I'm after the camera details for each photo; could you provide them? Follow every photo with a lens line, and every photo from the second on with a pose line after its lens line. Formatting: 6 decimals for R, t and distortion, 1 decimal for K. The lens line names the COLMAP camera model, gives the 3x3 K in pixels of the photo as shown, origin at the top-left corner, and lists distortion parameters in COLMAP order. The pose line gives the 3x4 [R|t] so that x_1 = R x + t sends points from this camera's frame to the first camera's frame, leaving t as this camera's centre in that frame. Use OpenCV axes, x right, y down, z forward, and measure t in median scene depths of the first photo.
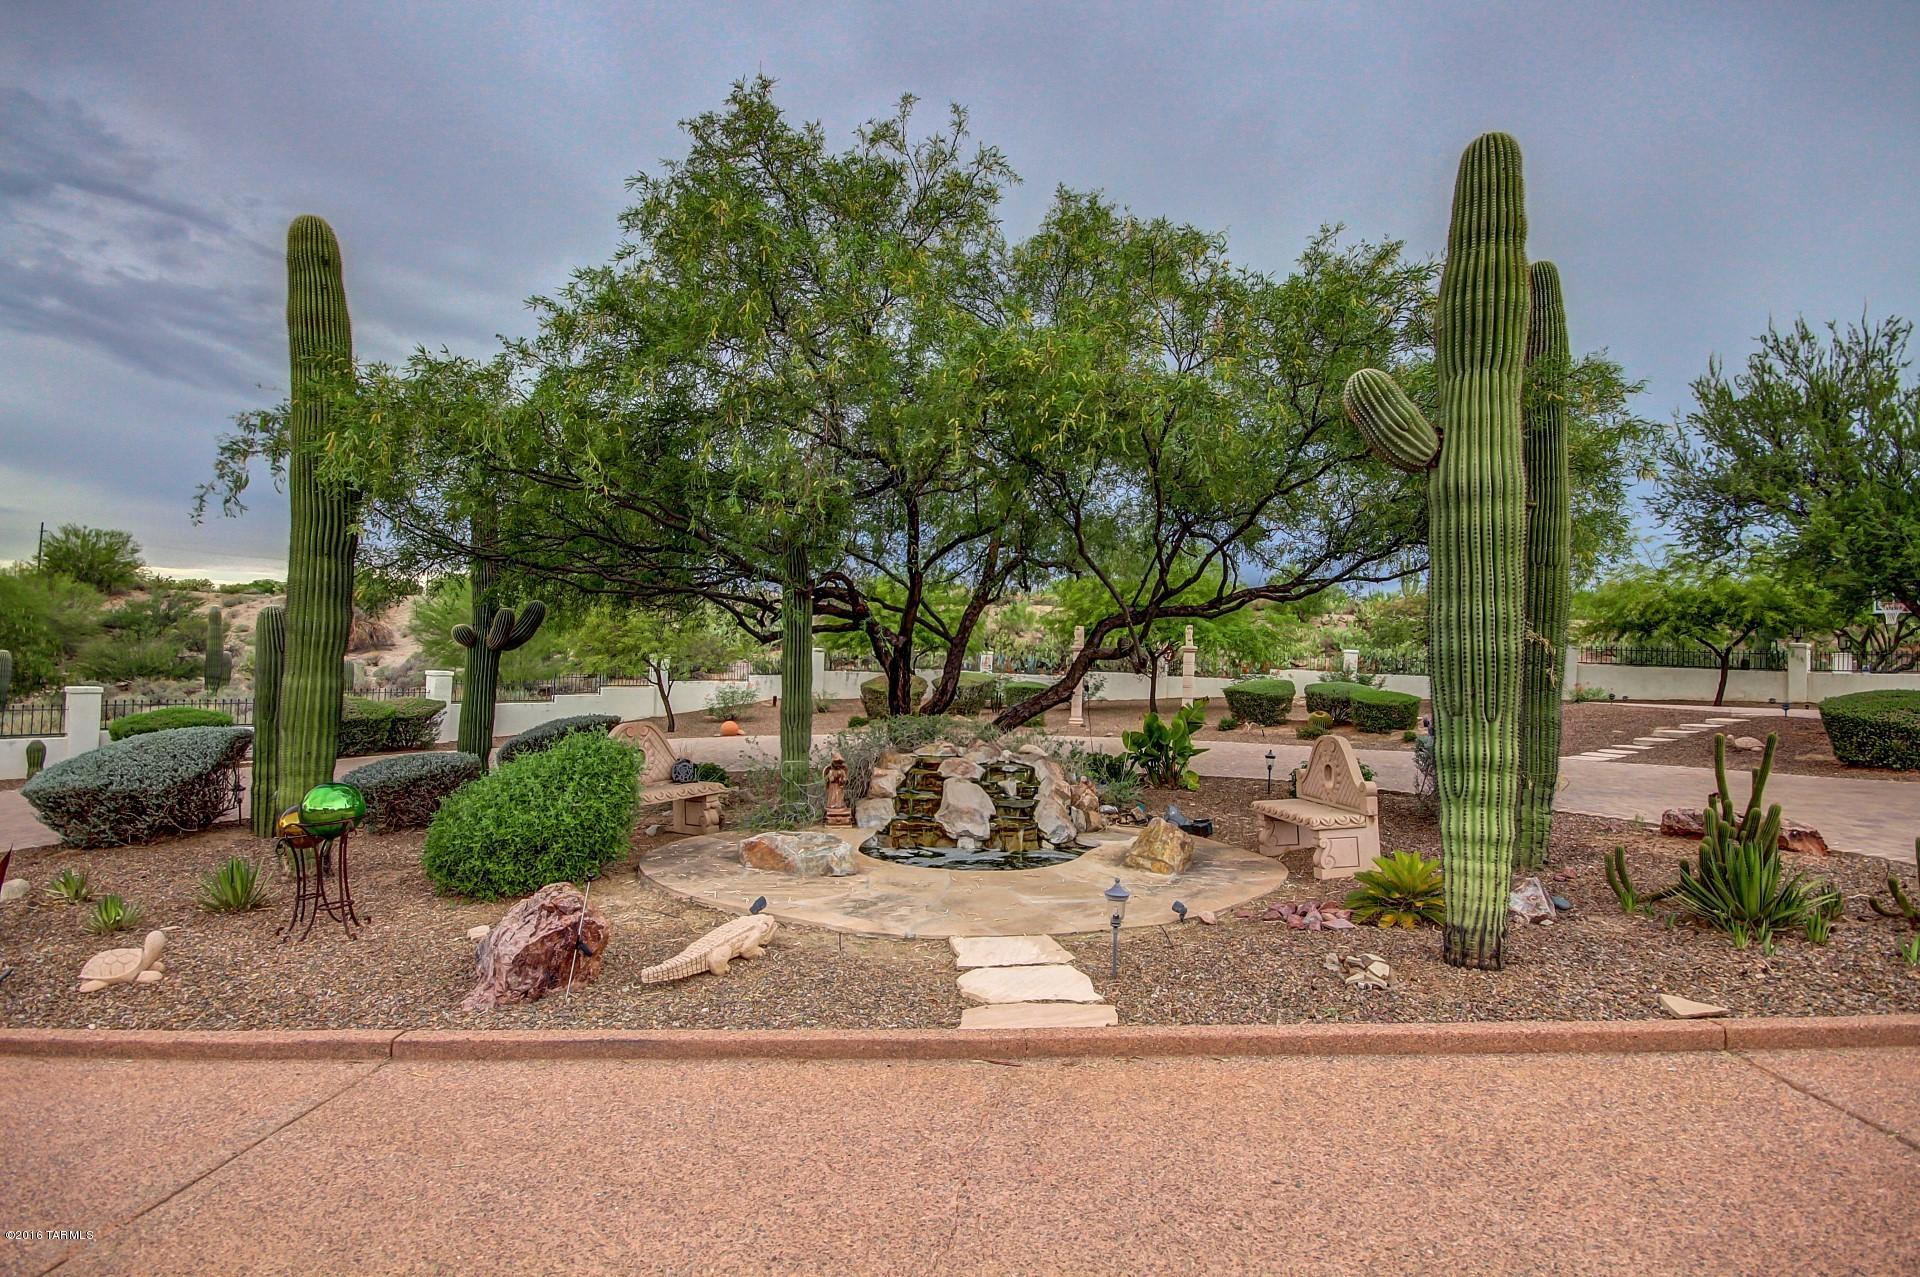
lens RADIAL K [[915.8, 0, 967.5], [0, 915.8, 635.1], [0, 0, 1]] dist [0.005602, -0.000395]
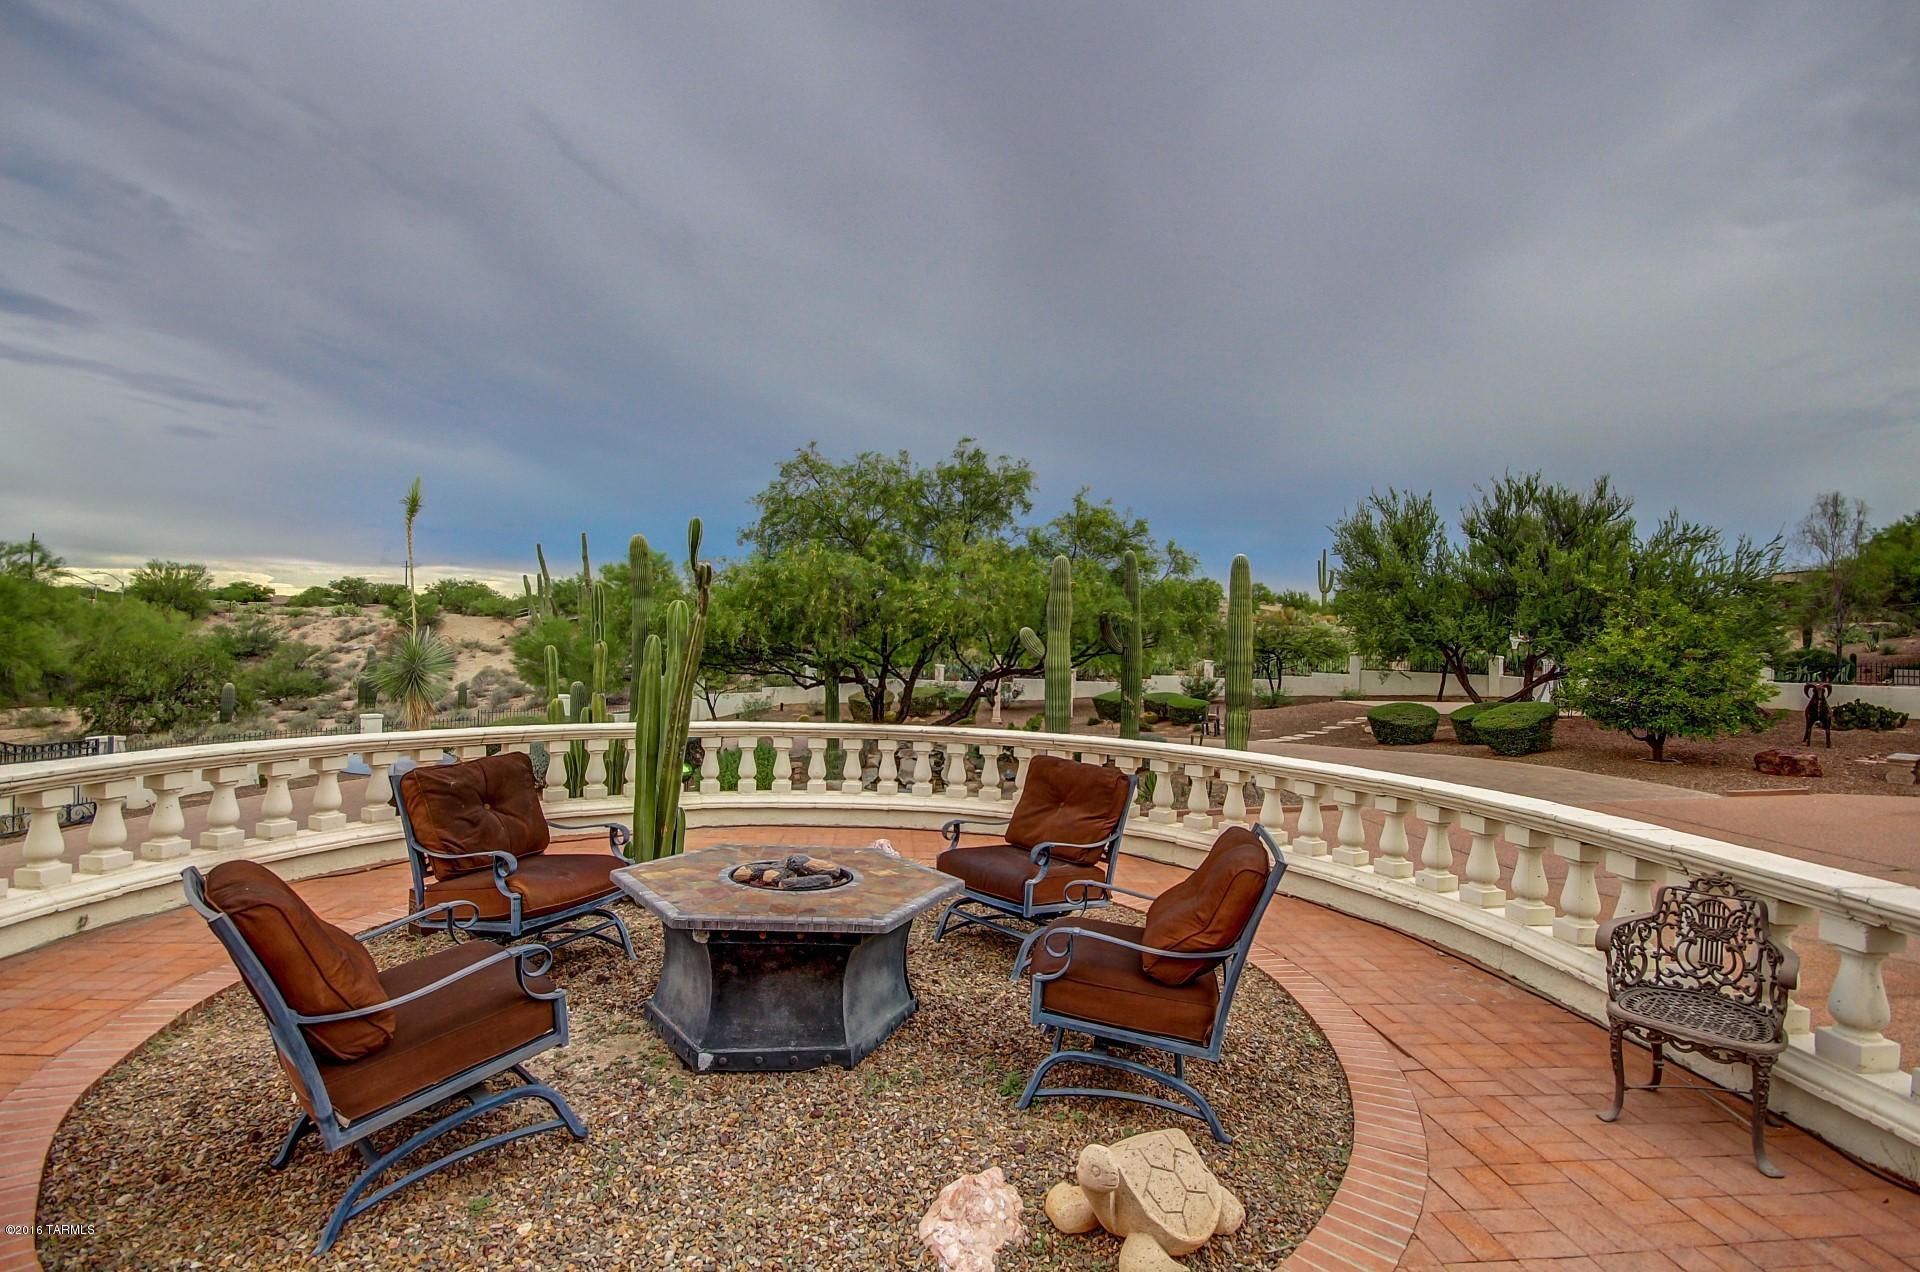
lens RADIAL K [[915.8, 0, 955.7], [0, 915.8, 630.3], [0, 0, 1]] dist [0.005602, -0.000395]
pose [[0.999589, -0.019212, 0.021277, 0.026724], [0.018918, 0.999724, 0.013948, -0.076868], [-0.021539, -0.013539, 0.999676, -0.500495]]
